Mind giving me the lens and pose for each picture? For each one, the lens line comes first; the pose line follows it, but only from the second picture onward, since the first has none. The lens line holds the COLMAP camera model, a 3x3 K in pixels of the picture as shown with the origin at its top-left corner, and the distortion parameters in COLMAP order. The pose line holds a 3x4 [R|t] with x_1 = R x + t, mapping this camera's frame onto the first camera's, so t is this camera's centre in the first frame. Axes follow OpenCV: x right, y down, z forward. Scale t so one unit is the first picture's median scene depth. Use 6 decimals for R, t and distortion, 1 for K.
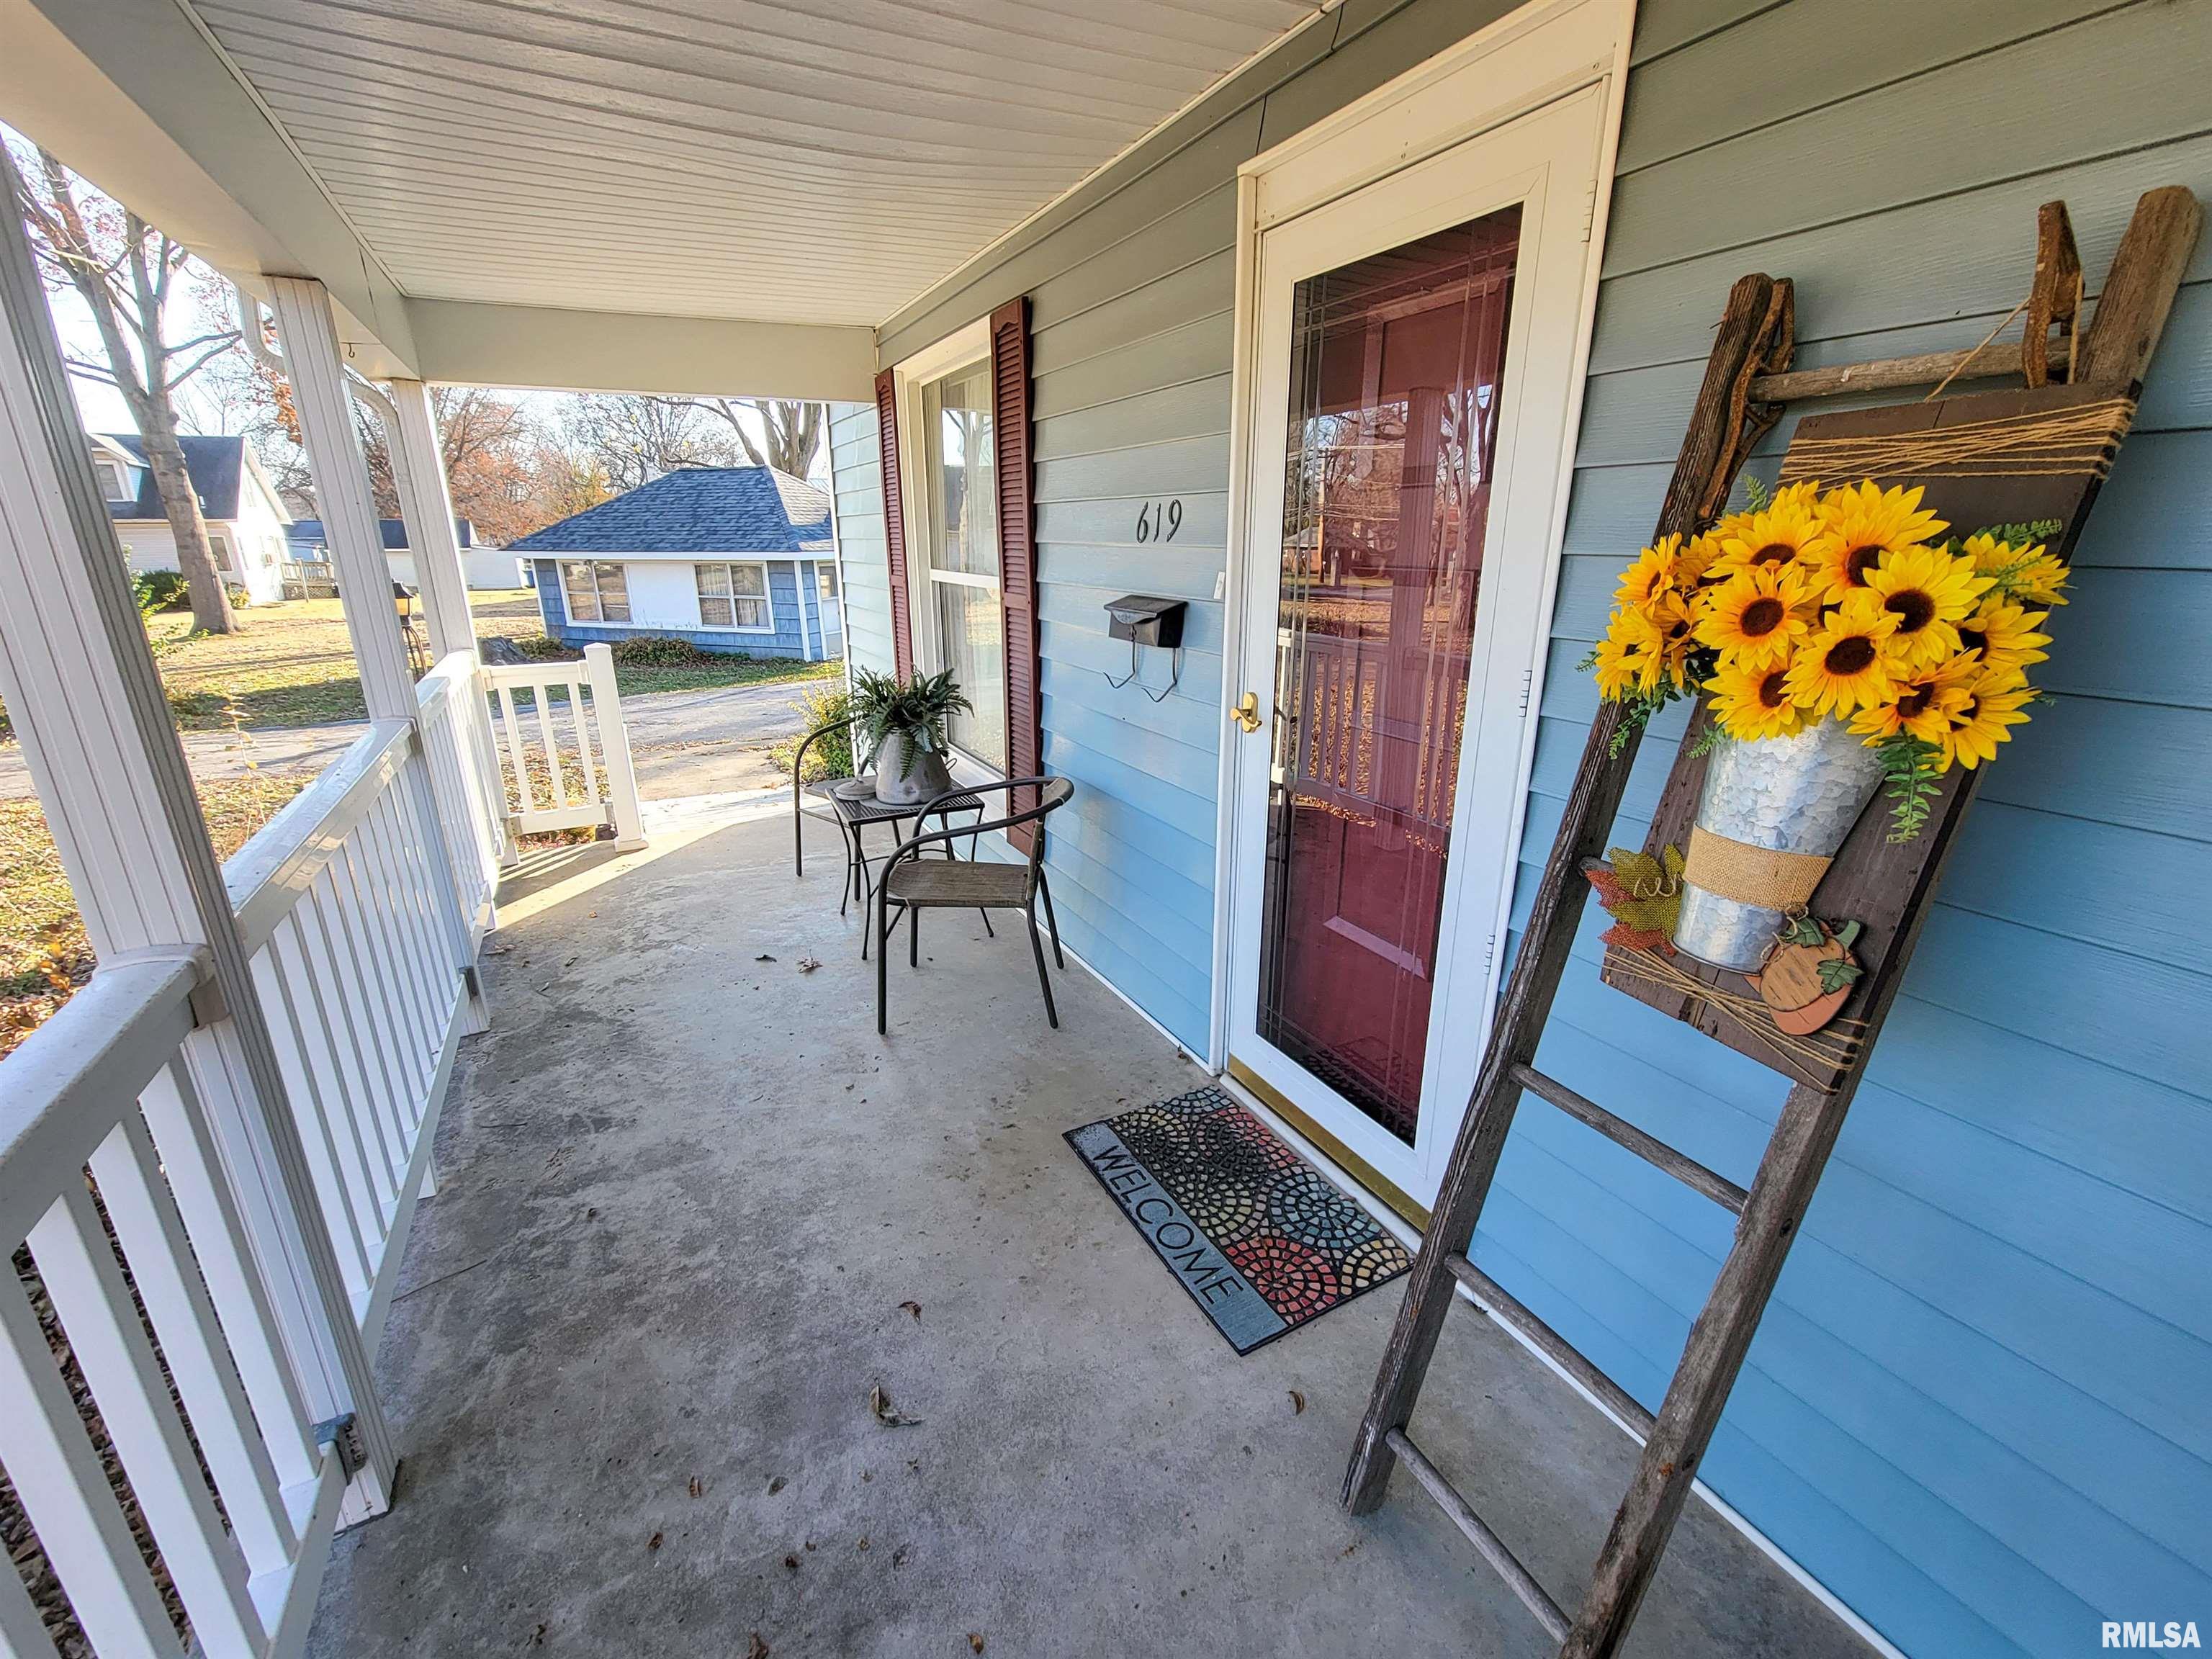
lens RADIAL K [[924.6, 0, 1106.0], [0, 924.6, 829.5], [0, 0, 1]] dist [0.000146, 0.000000]
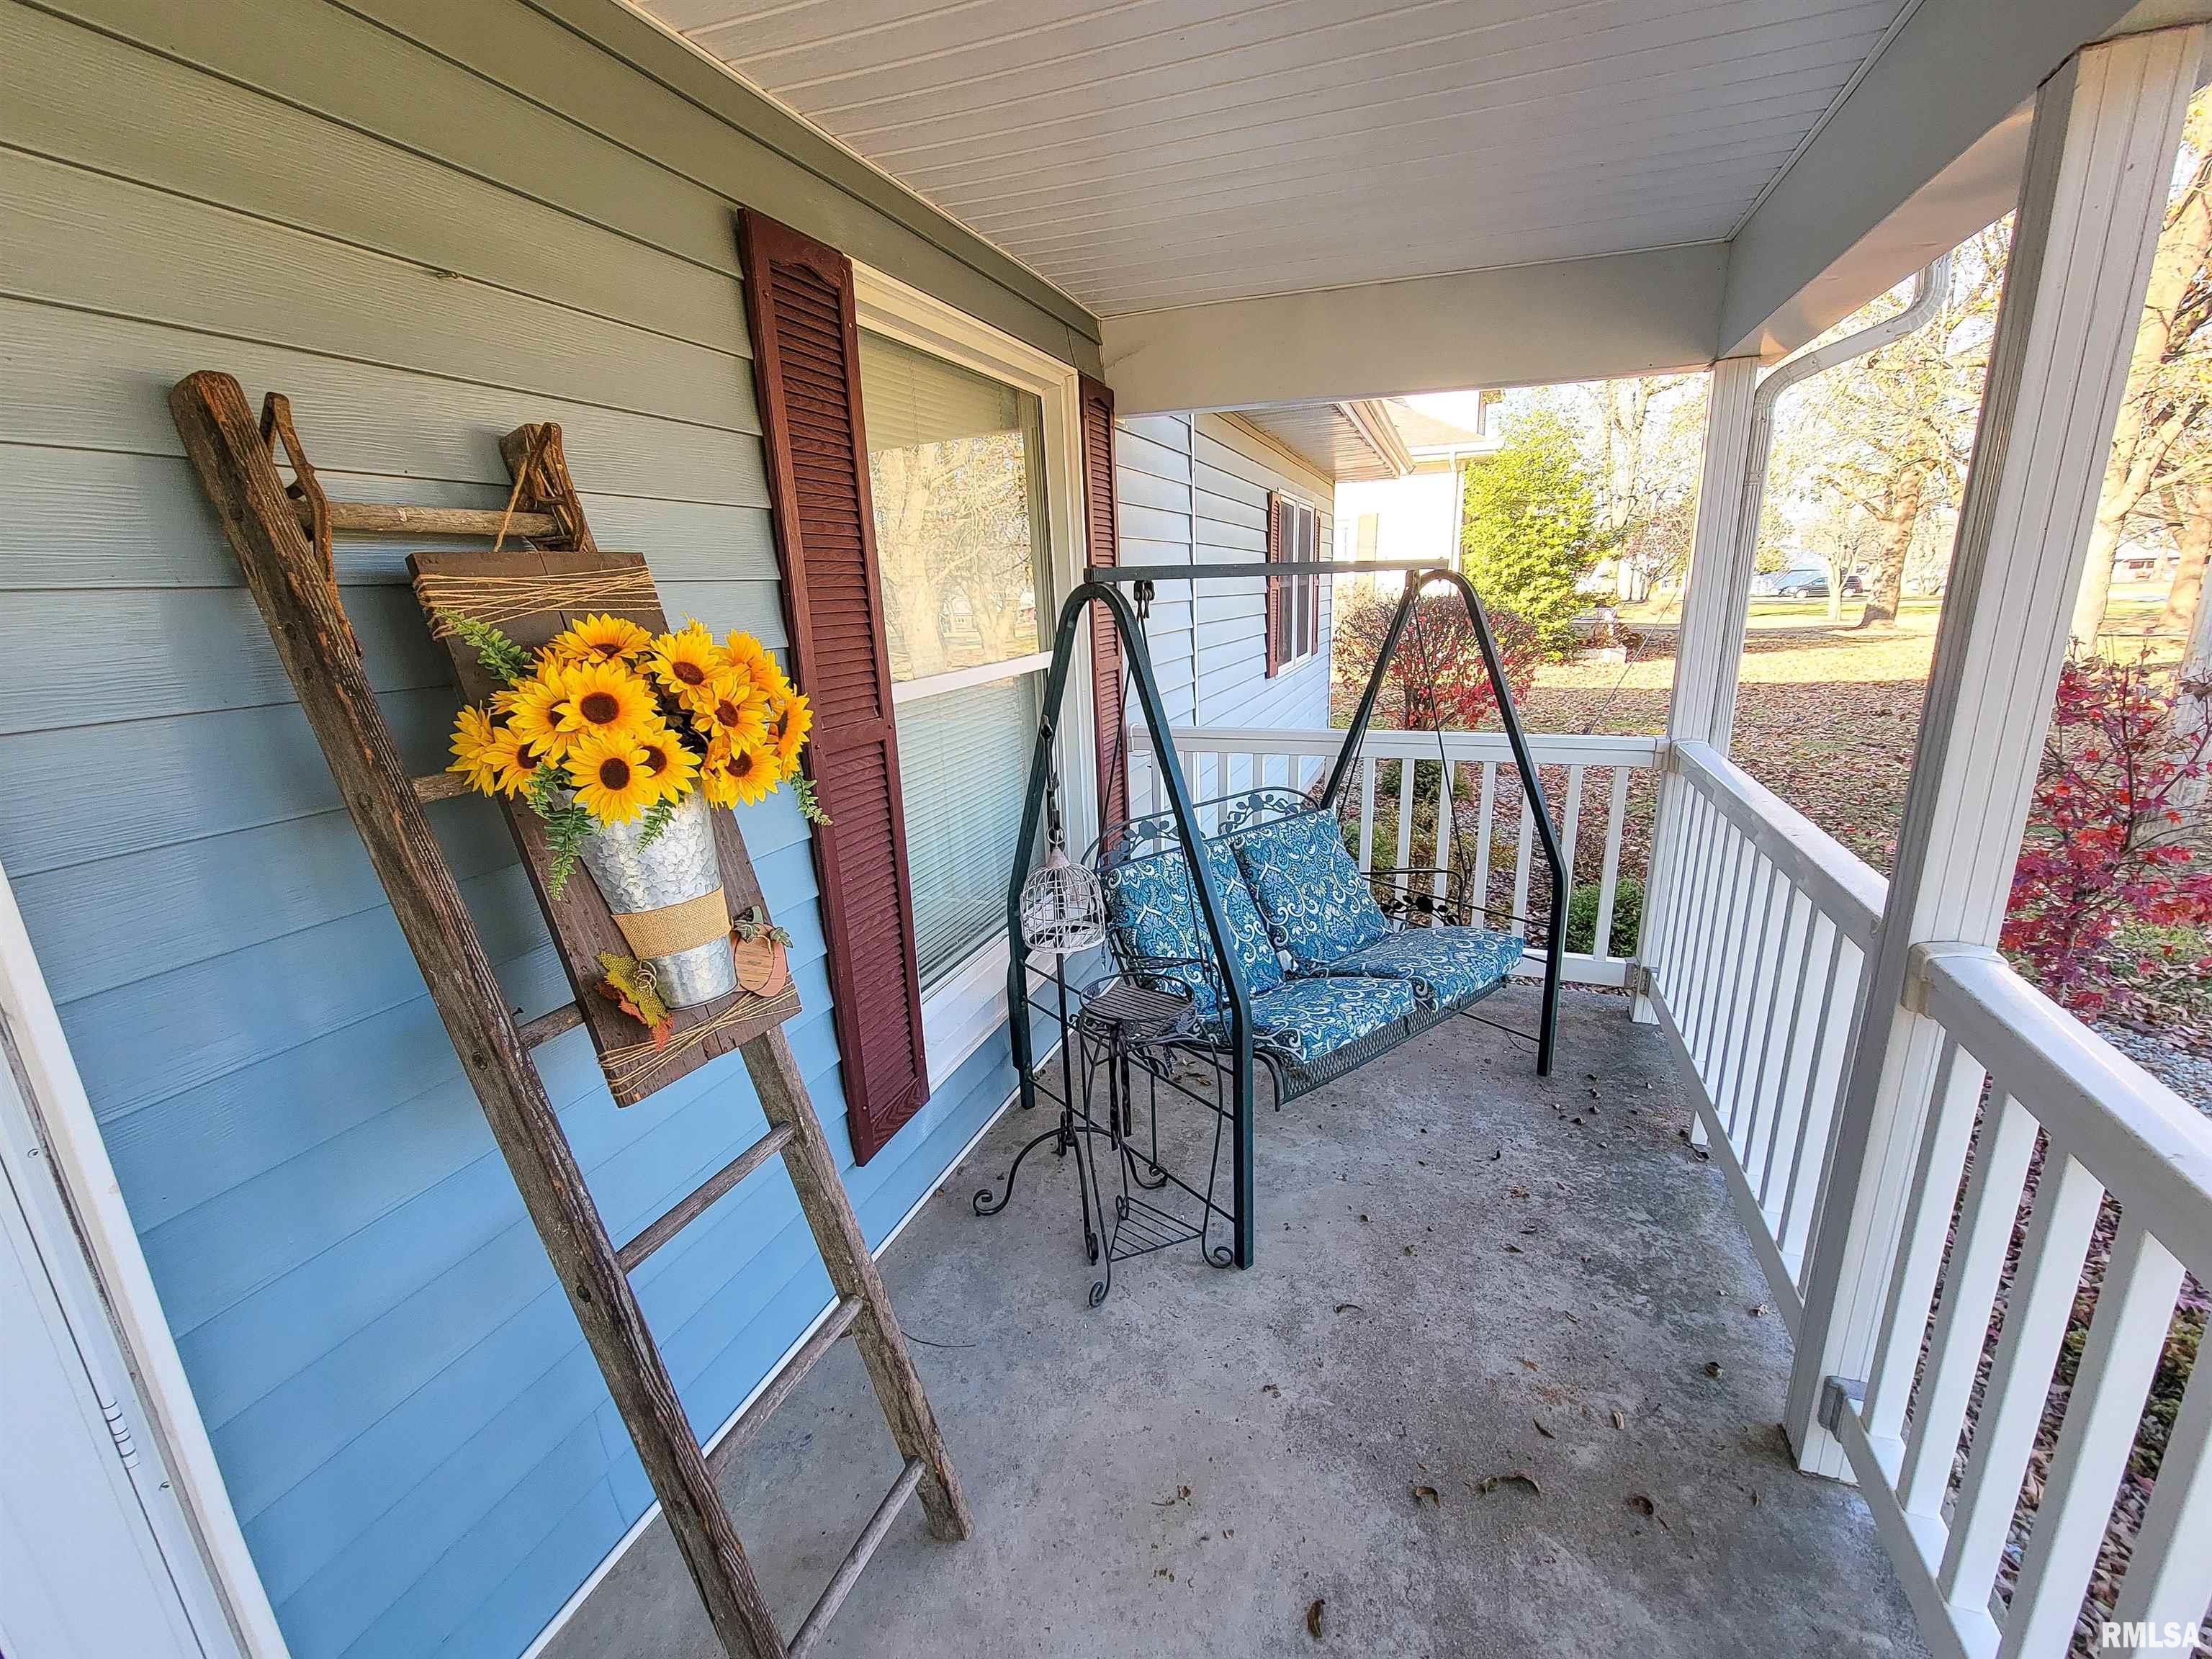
lens RADIAL K [[924.6, 0, 1106.0], [0, 924.6, 829.5], [0, 0, 1]] dist [0.000146, 0.000000]
pose [[-0.655990, -0.167692, 0.735905, -0.521915], [0.267580, 0.860009, 0.434494, -0.424644], [-0.705746, 0.481937, -0.519287, 1.139952]]
